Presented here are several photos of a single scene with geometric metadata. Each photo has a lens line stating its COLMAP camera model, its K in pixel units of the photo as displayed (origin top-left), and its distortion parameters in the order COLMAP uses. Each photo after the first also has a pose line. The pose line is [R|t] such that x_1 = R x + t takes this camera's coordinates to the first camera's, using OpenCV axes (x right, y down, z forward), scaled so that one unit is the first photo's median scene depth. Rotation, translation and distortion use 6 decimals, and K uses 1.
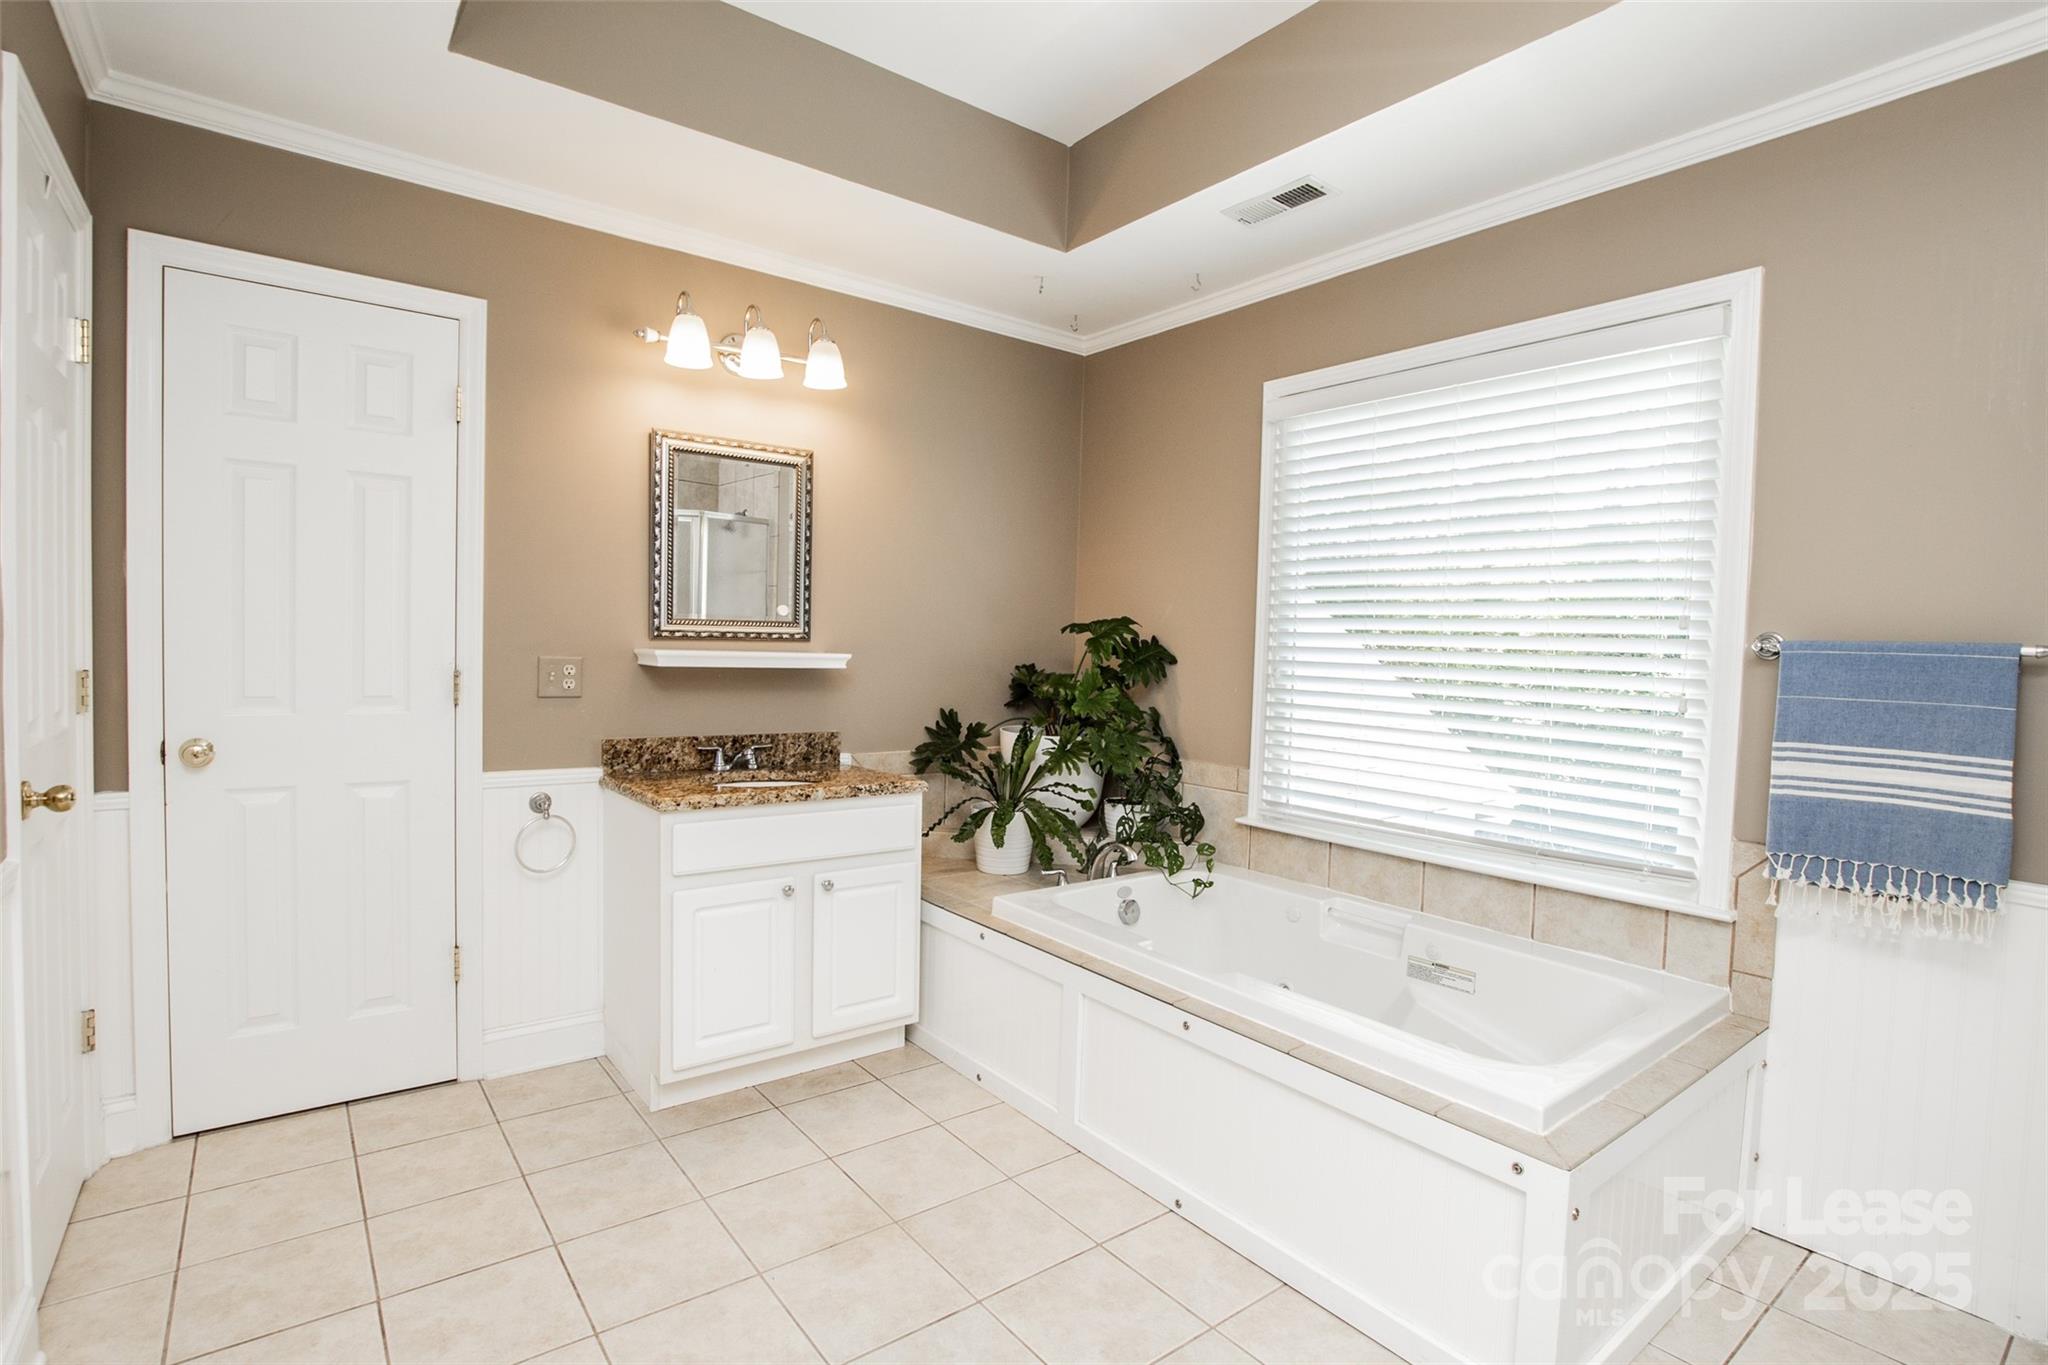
lens RADIAL K [[989.4, 0, 1009.6], [0, 989.4, 683.2], [0, 0, 1]] dist [-0.030369, 0.001024]
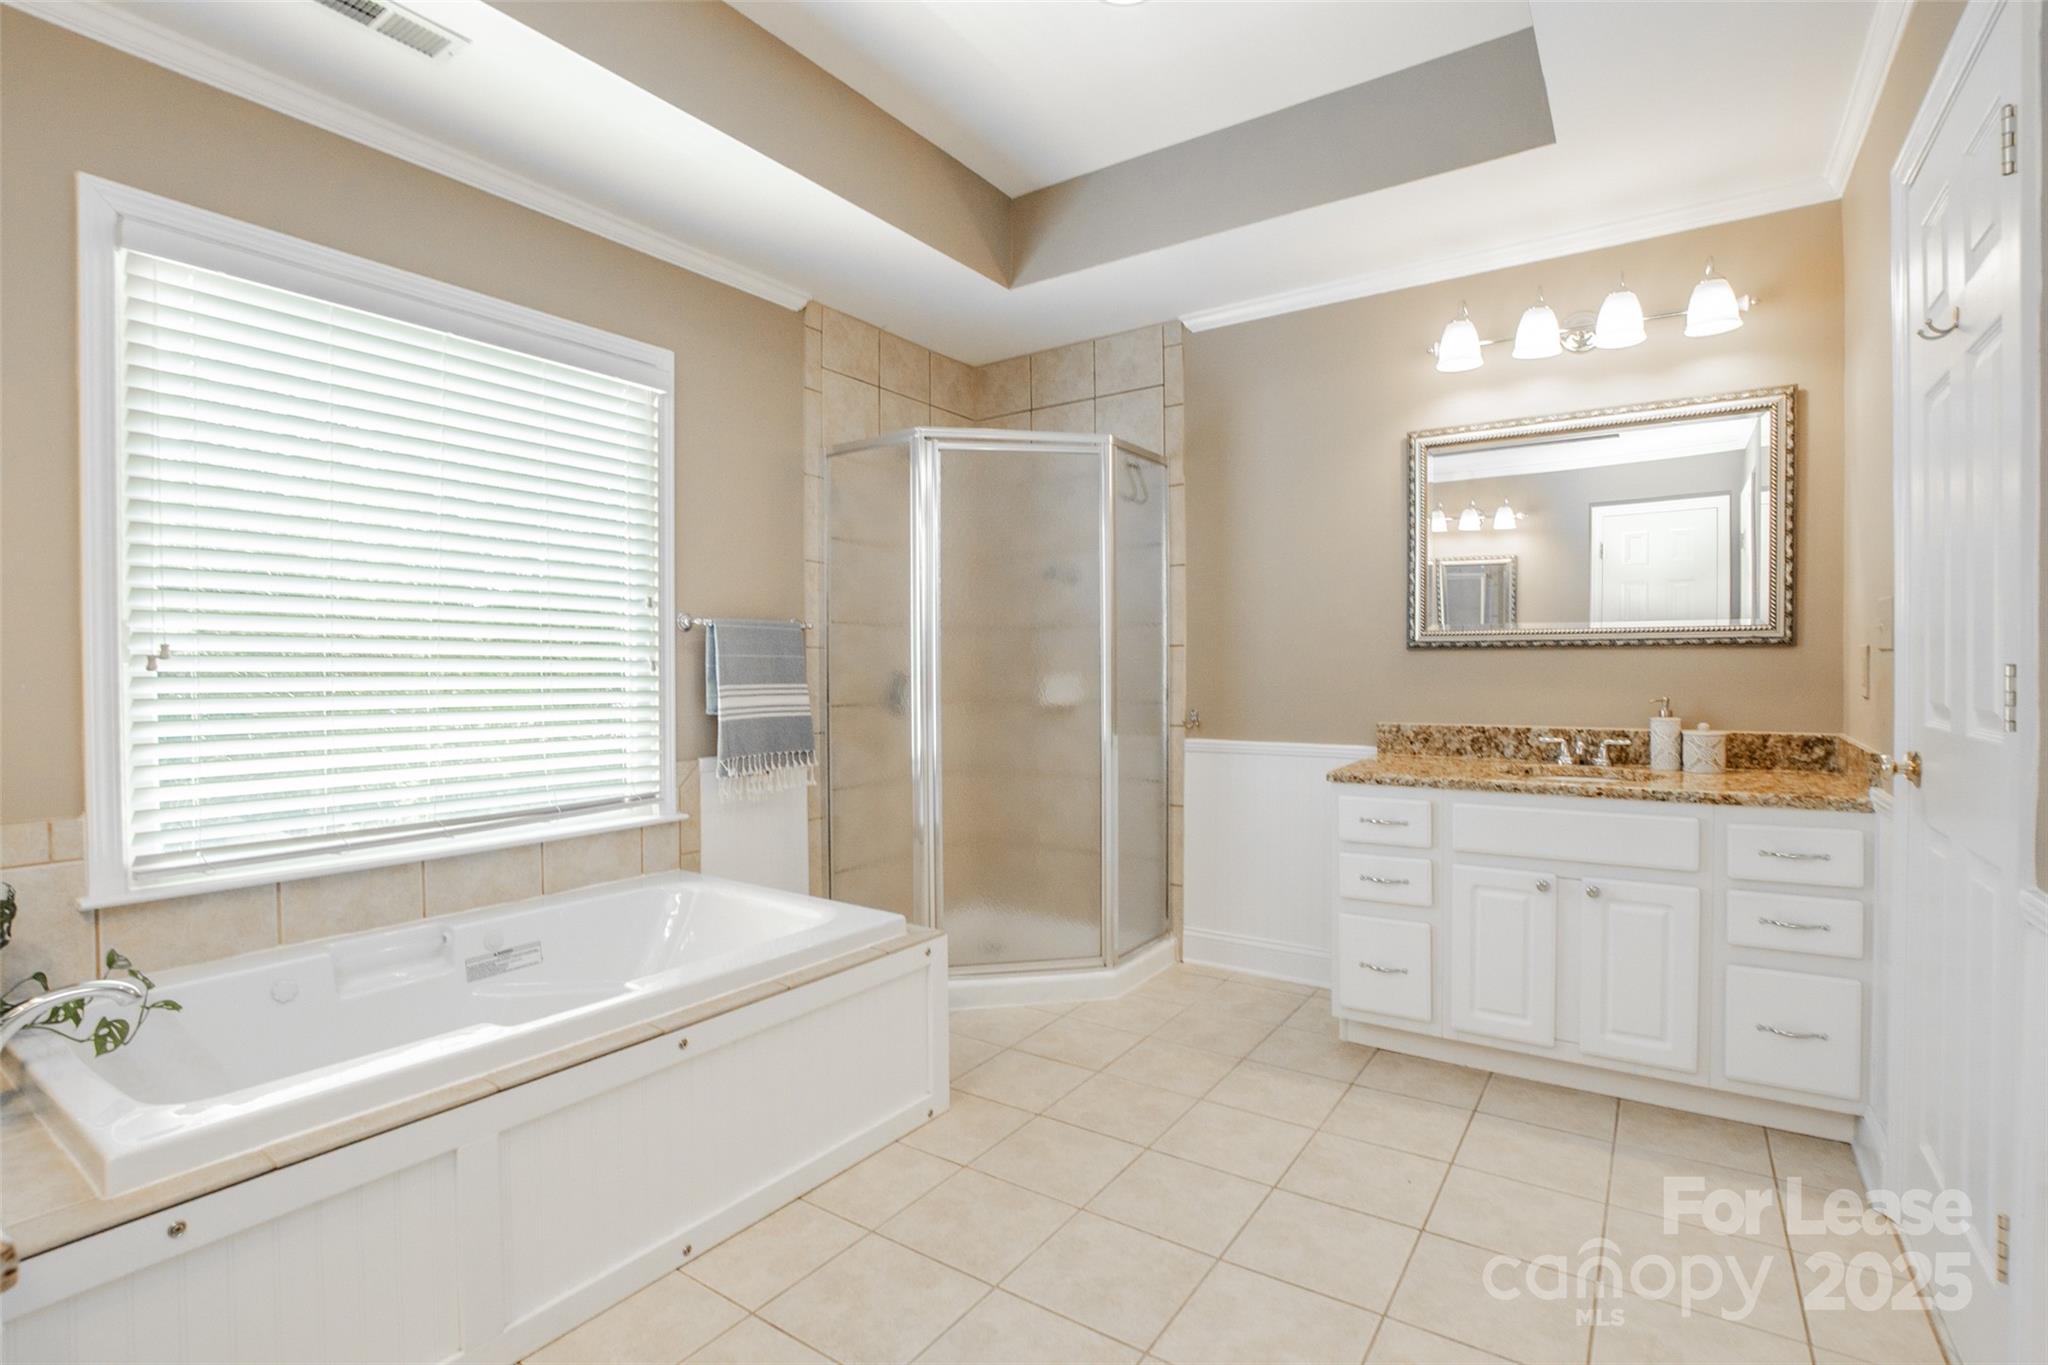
lens RADIAL K [[989.4, 0, 1009.6], [0, 989.4, 683.2], [0, 0, 1]] dist [-0.030369, 0.001024]
pose [[-0.323846, -0.038419, 0.945330, -0.715776], [0.032260, 0.998146, 0.051617, -0.007308], [-0.945560, 0.047213, -0.322006, 0.976450]]
